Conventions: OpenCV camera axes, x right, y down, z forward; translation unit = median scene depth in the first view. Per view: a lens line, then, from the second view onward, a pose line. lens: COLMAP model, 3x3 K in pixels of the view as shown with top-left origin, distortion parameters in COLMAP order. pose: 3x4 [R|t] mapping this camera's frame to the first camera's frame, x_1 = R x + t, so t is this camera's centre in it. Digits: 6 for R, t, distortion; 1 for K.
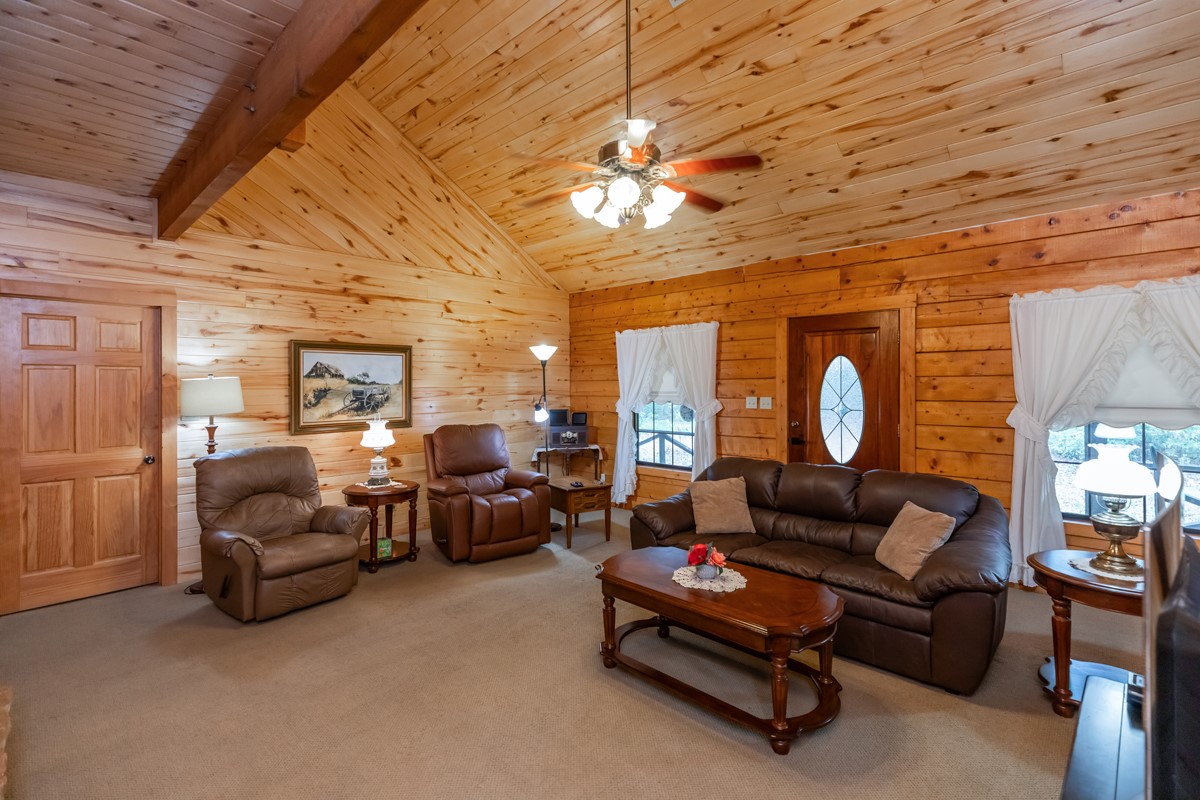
lens RADIAL K [[549.8, 0, 590.3], [0, 549.8, 389.3], [0, 0, 1]] dist [0.003009, 0.000776]
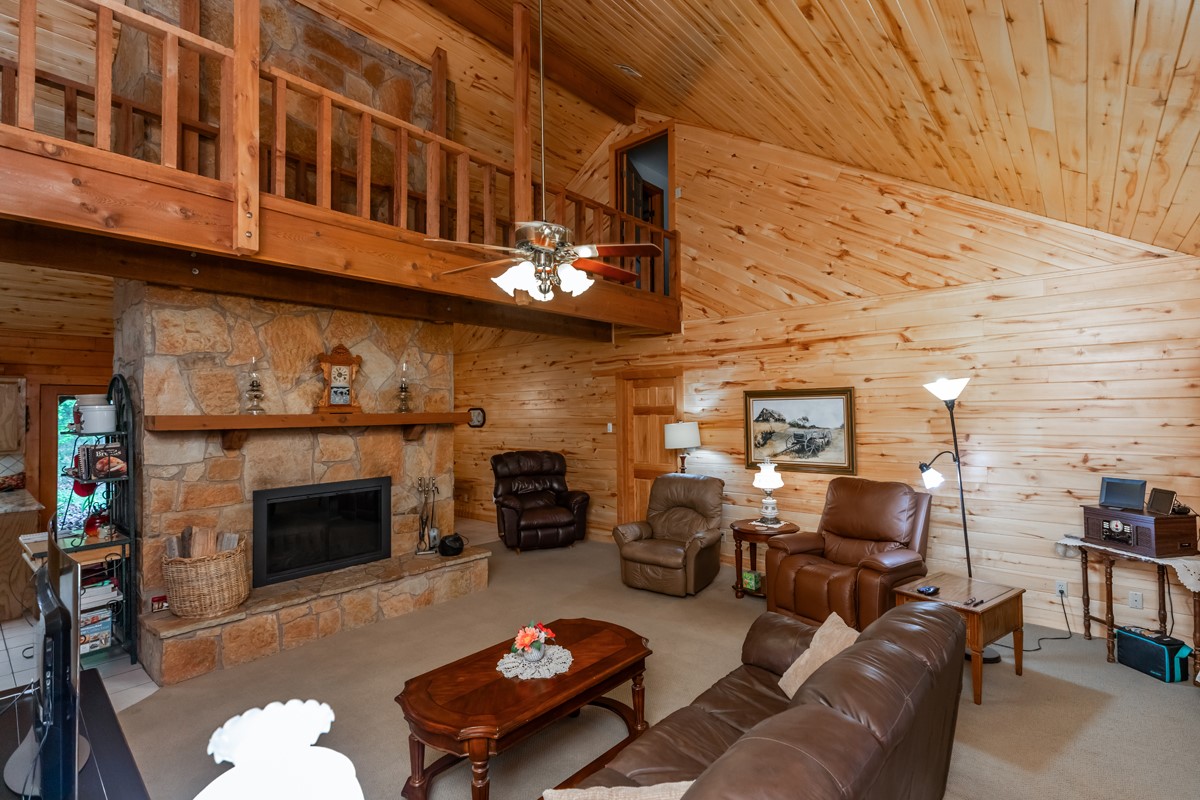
lens RADIAL K [[552.4, 0, 601.3], [0, 552.4, 398.1], [0, 0, 1]] dist [0.000966, -0.000129]
pose [[0.048274, -0.021772, -0.998597, 0.616860], [0.004368, 0.999757, -0.021586, -0.044920], [0.998825, -0.003320, 0.048358, 0.572164]]
